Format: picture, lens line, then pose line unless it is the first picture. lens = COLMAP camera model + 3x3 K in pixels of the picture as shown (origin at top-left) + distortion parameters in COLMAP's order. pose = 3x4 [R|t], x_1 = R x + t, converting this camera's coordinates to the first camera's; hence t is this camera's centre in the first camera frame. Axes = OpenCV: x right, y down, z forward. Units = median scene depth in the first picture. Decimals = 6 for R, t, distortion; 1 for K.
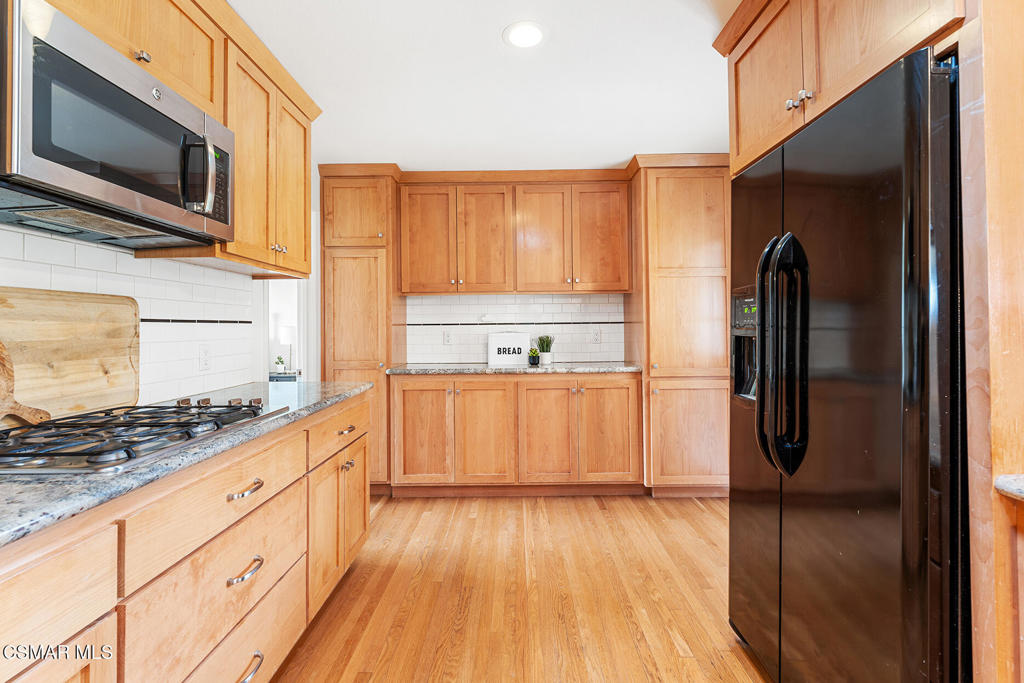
lens RADIAL K [[462.6, 0, 515.8], [0, 462.6, 331.2], [0, 0, 1]] dist [-0.001966, -0.000264]
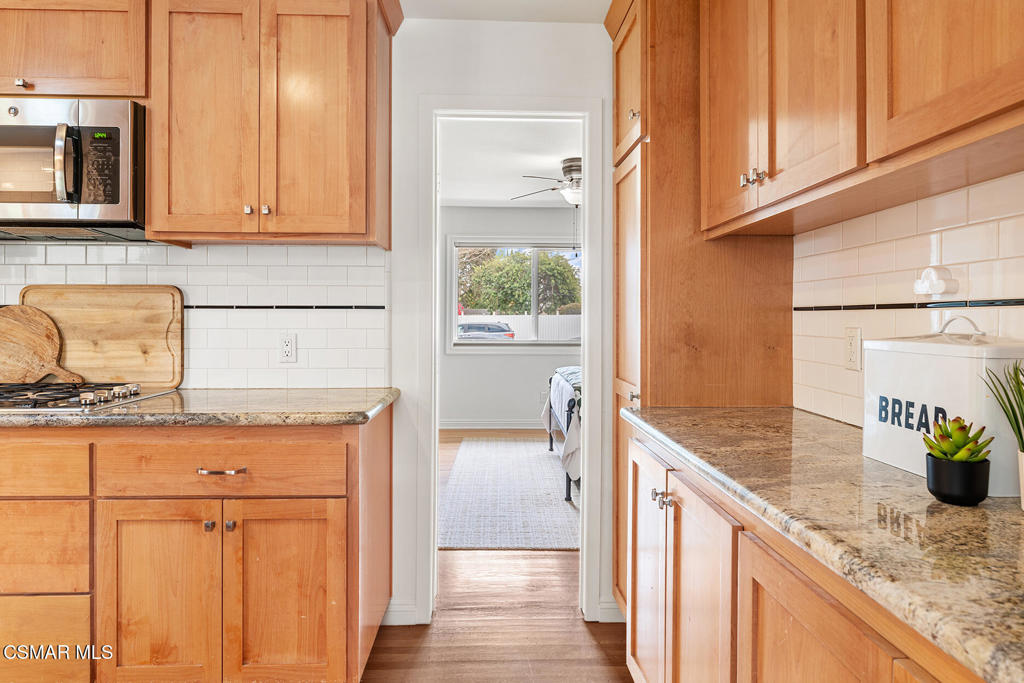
lens RADIAL K [[625.4, 0, 511.3], [0, 625.4, 319.4], [0, 0, 1]] dist [-0.000235, -0.000001]
pose [[0.038733, 0.009247, -0.999207, 0.328696], [-0.011215, 0.999898, 0.008819, -0.008292], [0.999187, 0.010864, 0.038833, 0.855085]]
